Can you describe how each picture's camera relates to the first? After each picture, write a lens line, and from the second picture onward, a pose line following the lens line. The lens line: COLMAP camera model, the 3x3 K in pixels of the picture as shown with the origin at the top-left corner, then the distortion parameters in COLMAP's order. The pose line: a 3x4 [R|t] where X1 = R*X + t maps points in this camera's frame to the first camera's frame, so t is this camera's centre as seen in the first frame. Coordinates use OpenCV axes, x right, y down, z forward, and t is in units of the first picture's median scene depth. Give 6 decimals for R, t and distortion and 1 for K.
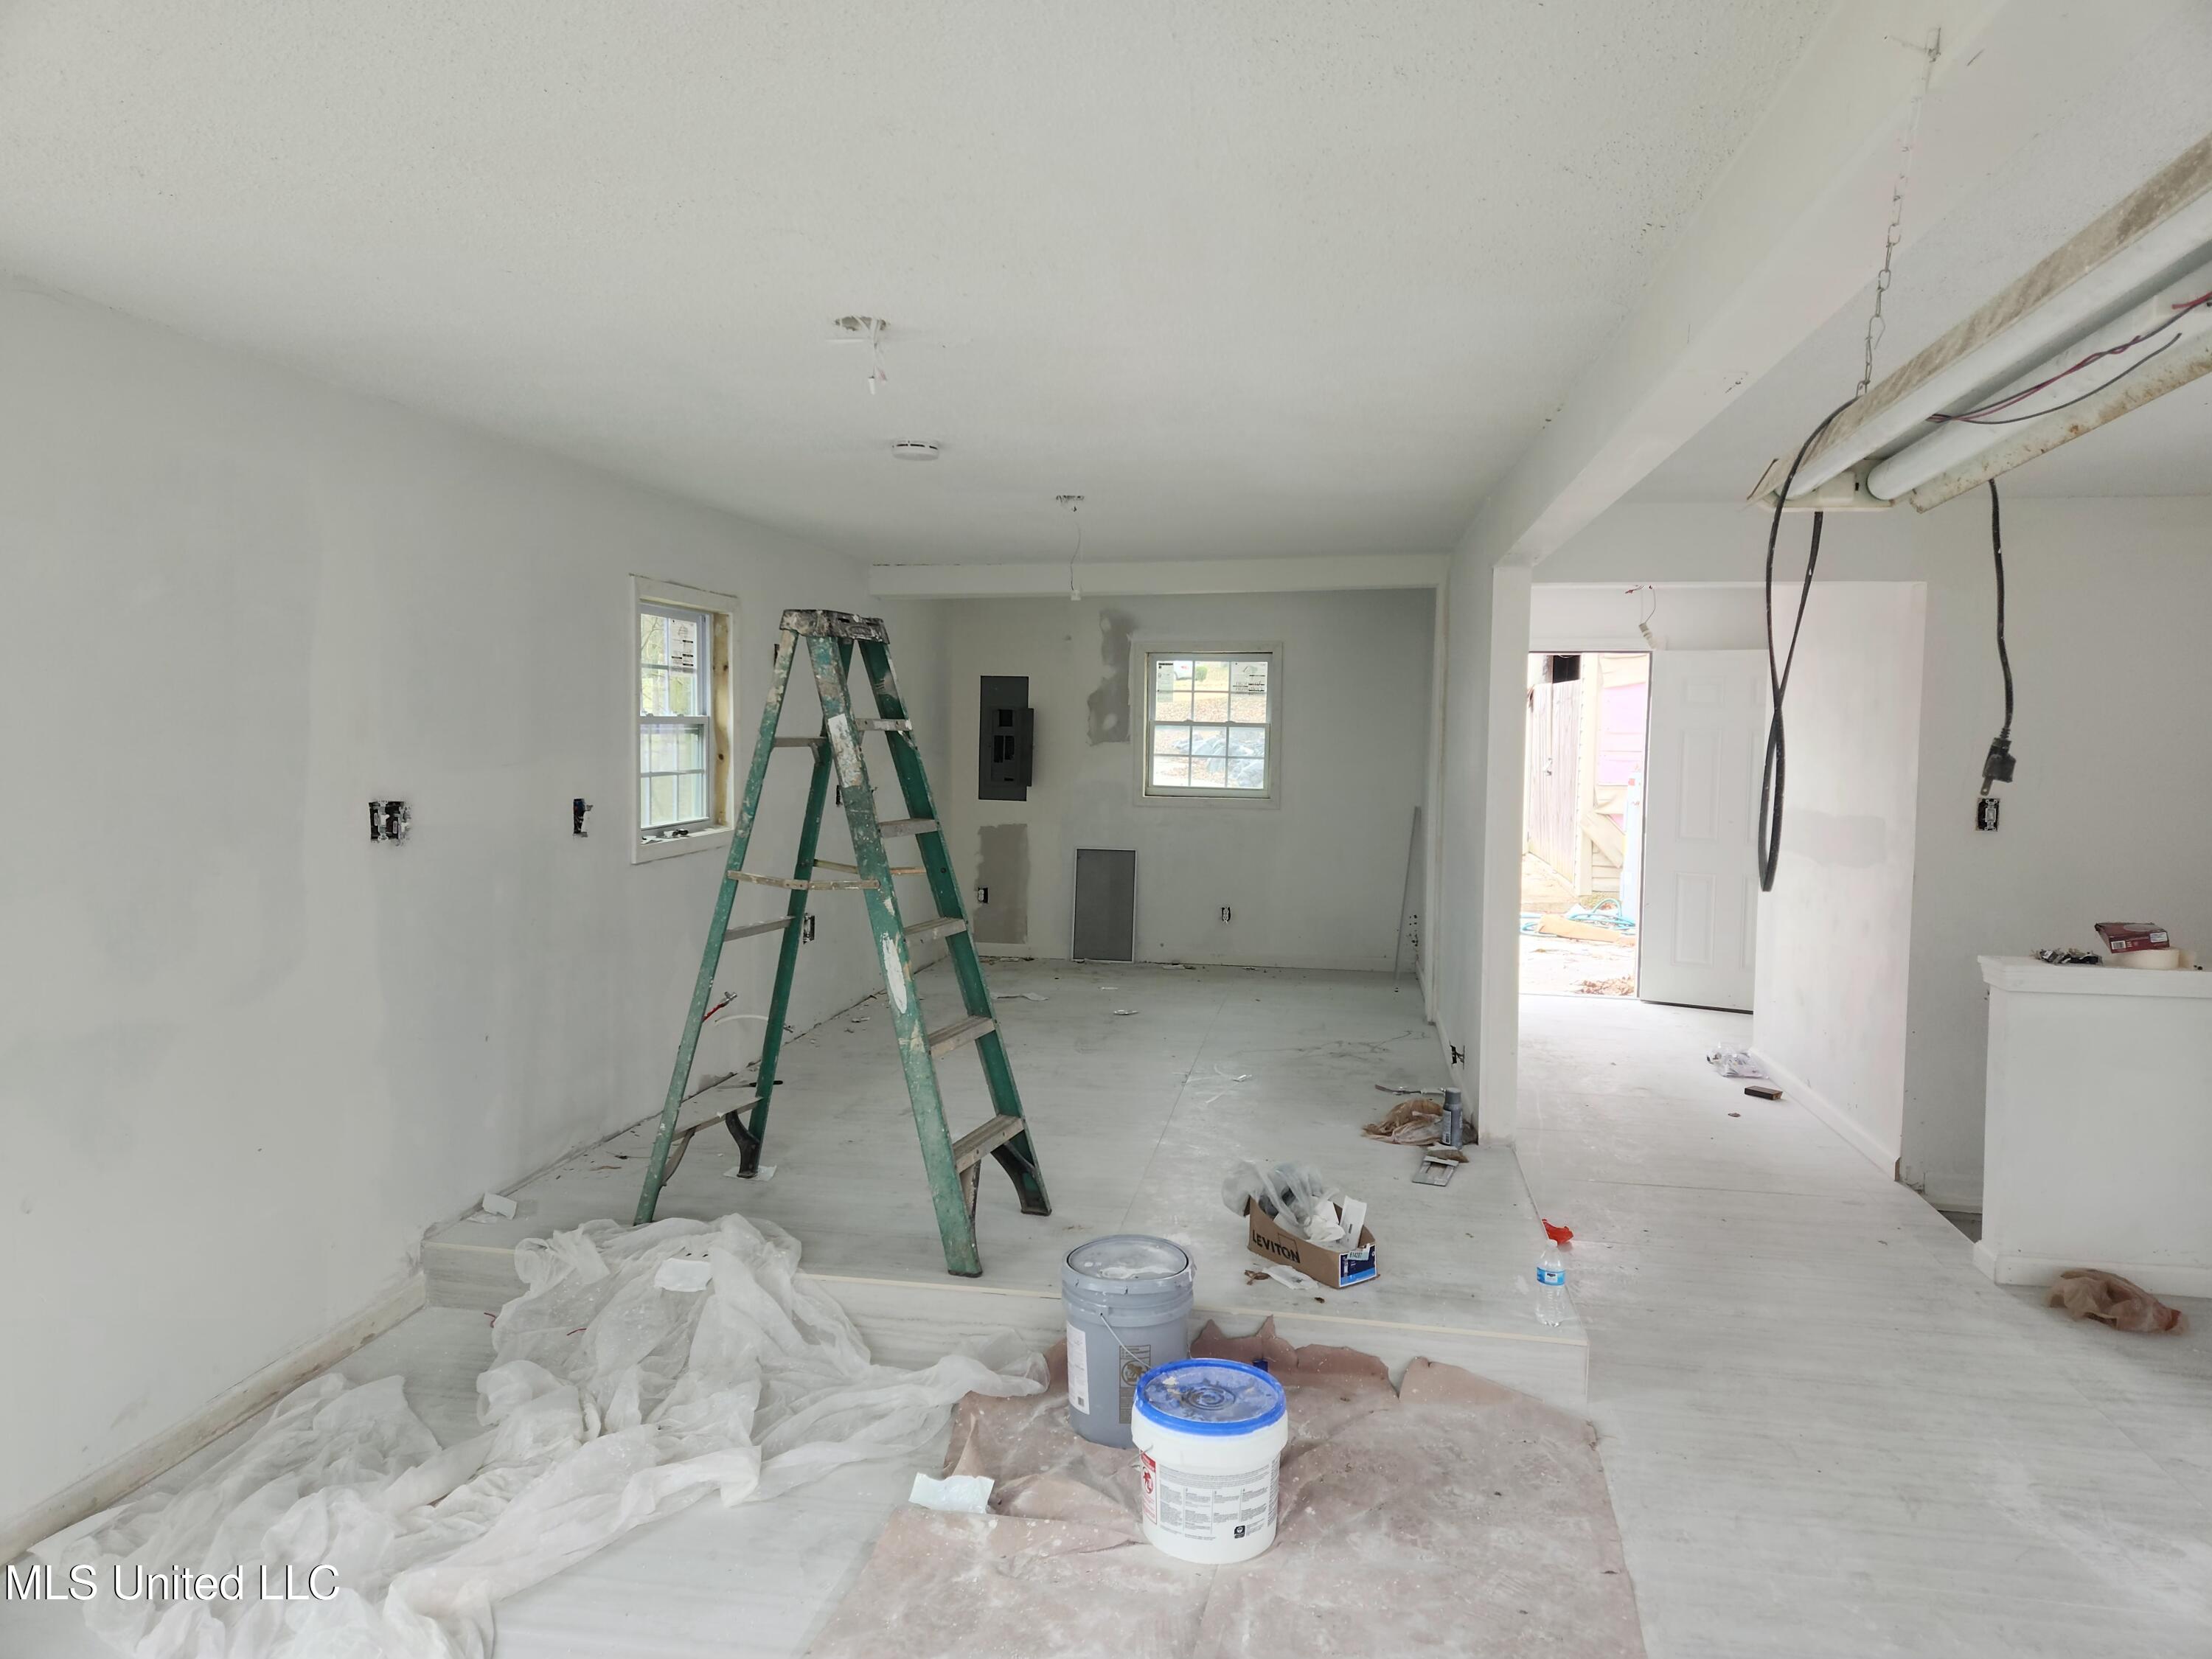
lens RADIAL K [[1482.9, 0, 1061.0], [0, 1482.9, 831.4], [0, 0, 1]] dist [0.079858, -0.067500]
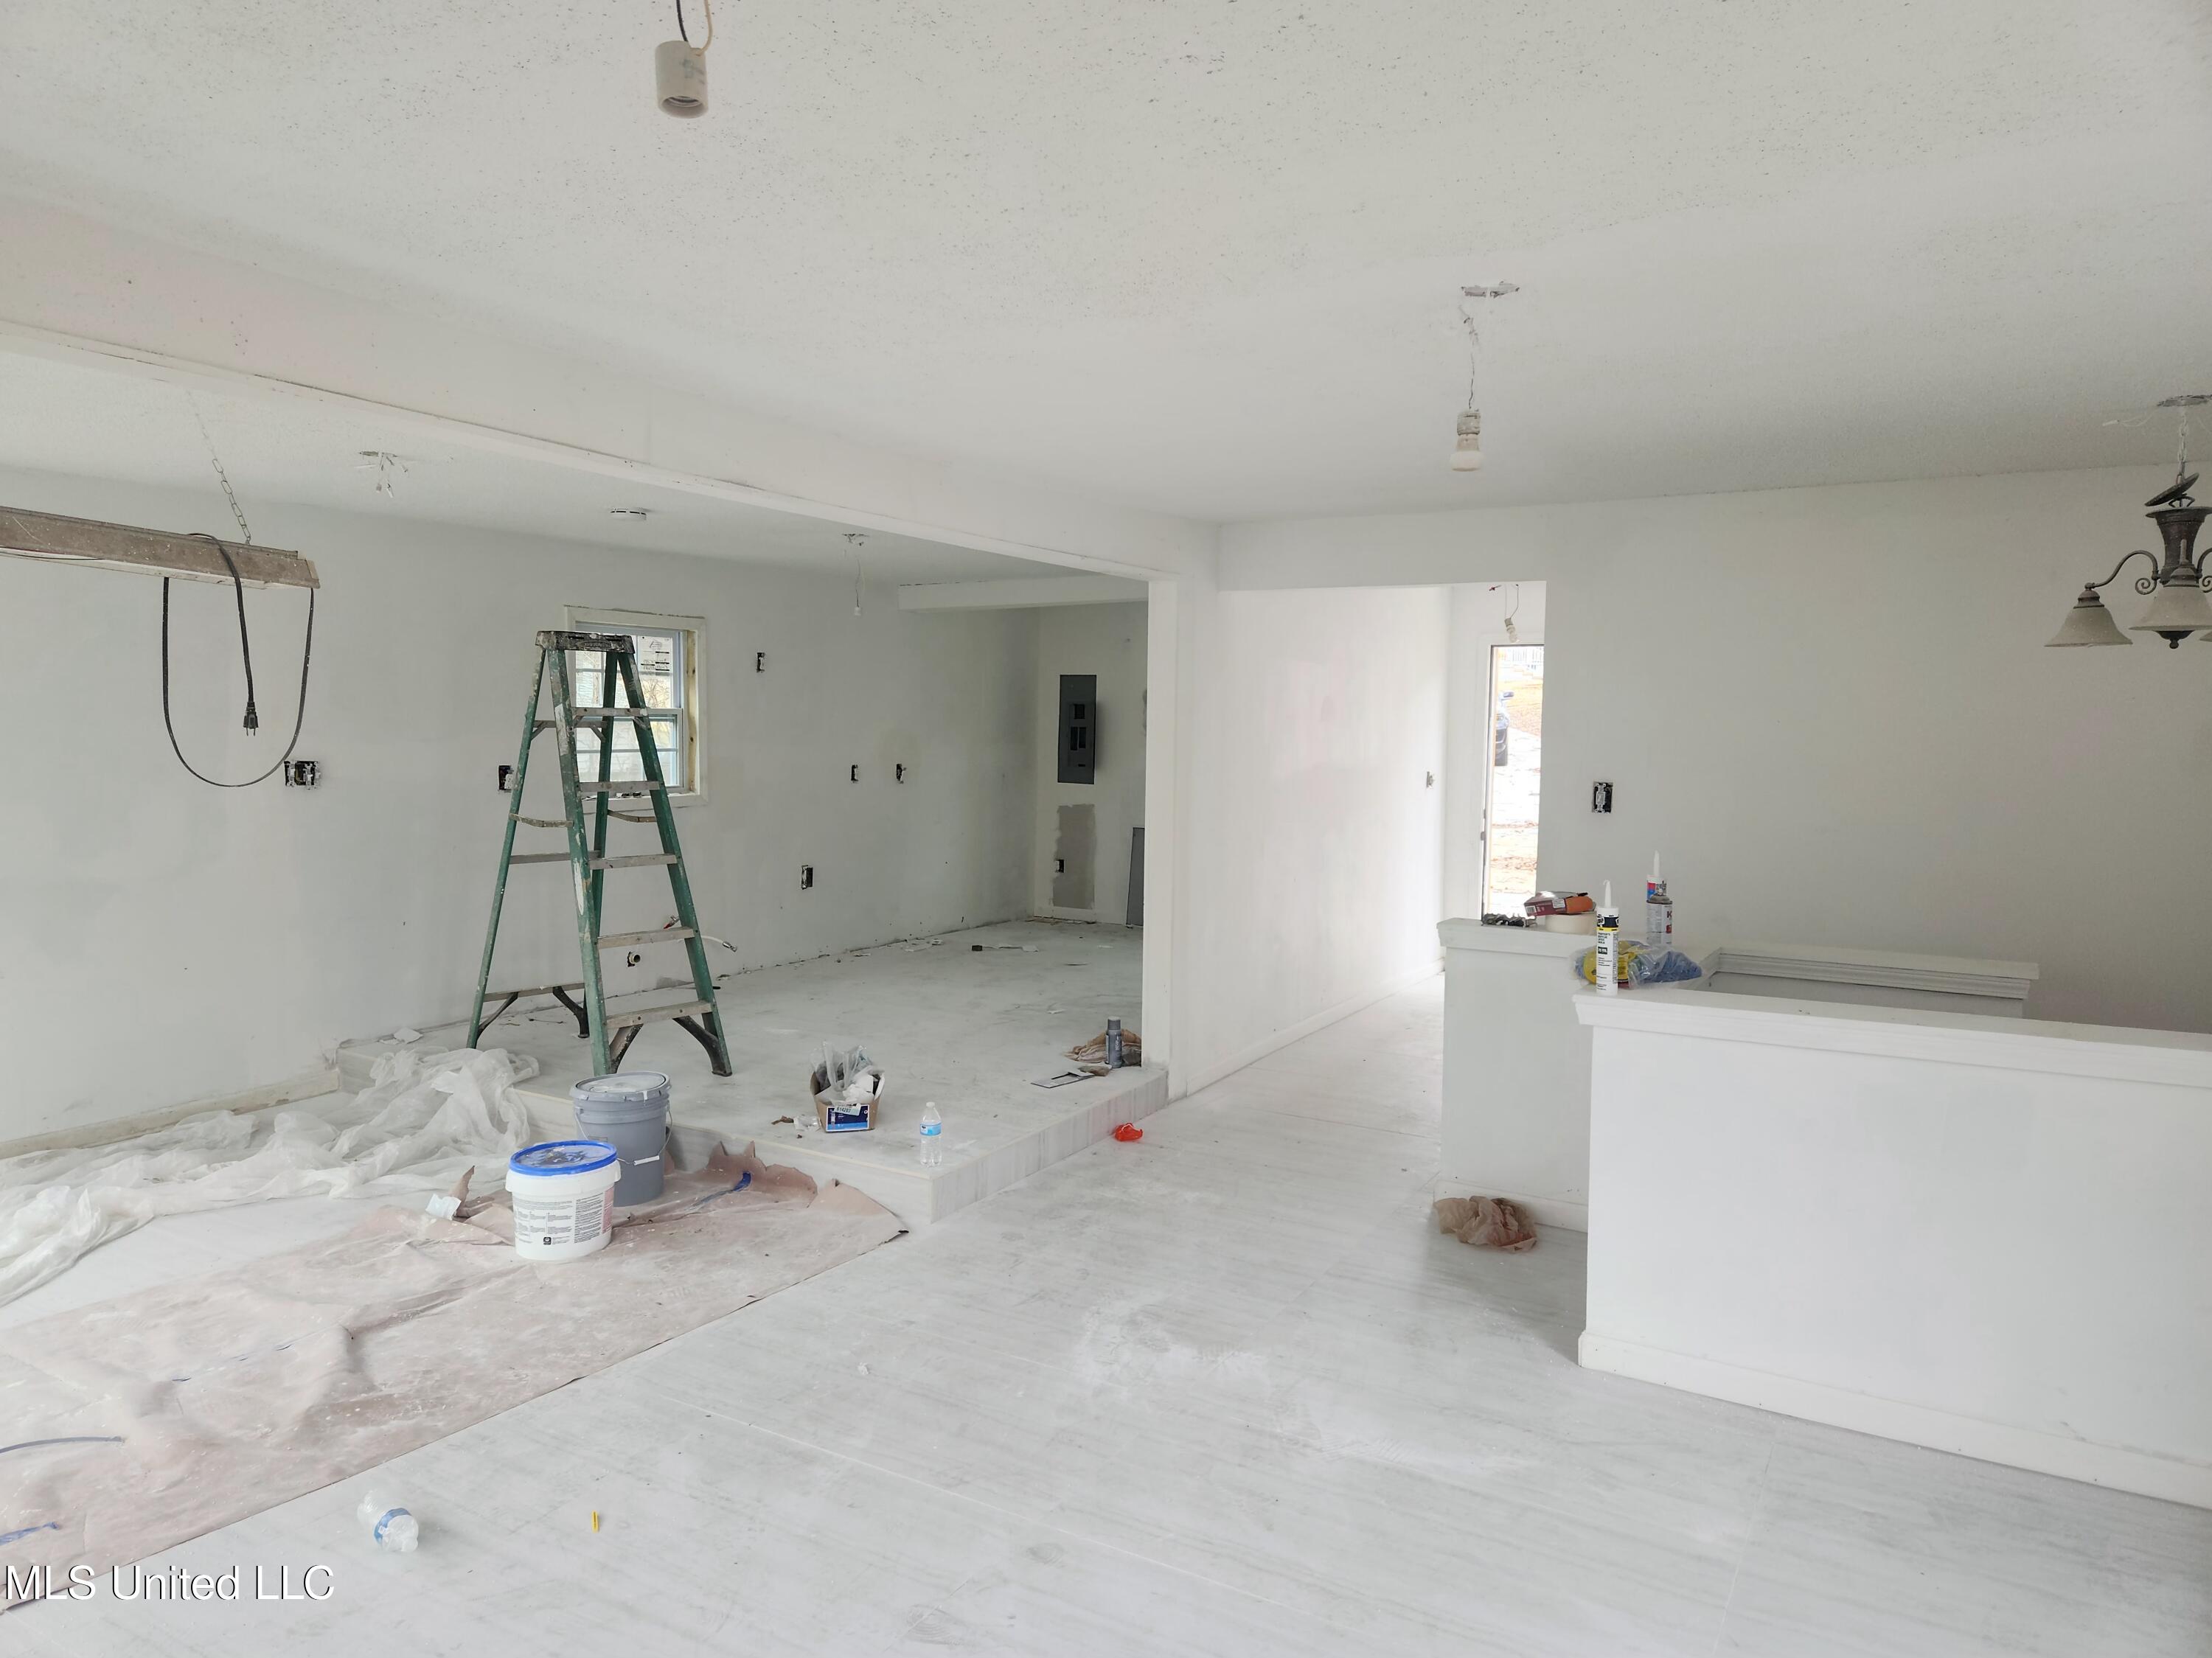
lens RADIAL K [[1482.8, 0, 1061.0], [0, 1482.8, 830.9], [0, 0, 1]] dist [0.079858, -0.067500]
pose [[0.929672, 0.027049, -0.367395, 0.756991], [-0.026877, 0.999623, 0.005585, 0.020229], [0.367408, 0.004682, 0.930048, -0.144170]]
